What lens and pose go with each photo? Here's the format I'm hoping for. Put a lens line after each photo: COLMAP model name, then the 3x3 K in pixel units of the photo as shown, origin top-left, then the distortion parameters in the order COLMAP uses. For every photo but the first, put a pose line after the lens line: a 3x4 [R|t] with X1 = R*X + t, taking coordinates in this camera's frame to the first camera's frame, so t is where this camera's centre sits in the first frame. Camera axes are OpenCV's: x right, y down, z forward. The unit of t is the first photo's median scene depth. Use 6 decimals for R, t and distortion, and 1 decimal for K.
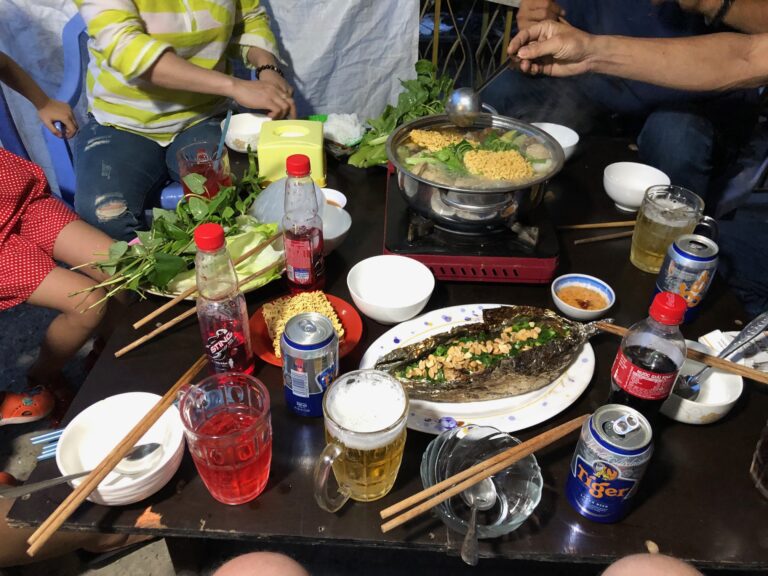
lens RADIAL K [[638.4, 0, 384.5], [0, 638.4, 288.6], [0, 0, 1]] dist [0.046634, -0.038879]
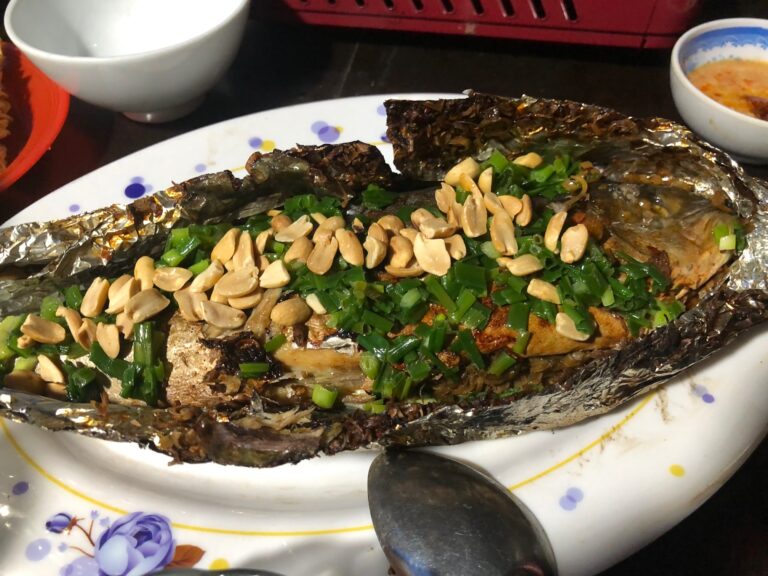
lens RADIAL K [[638.4, 0, 383.9], [0, 638.4, 287.1], [0, 0, 1]] dist [0.046634, -0.038879]
pose [[0.987492, 0.077227, -0.137459, 0.203540], [-0.040651, 0.967060, 0.251280, 0.045934], [0.152336, -0.242549, 0.958104, 0.763351]]
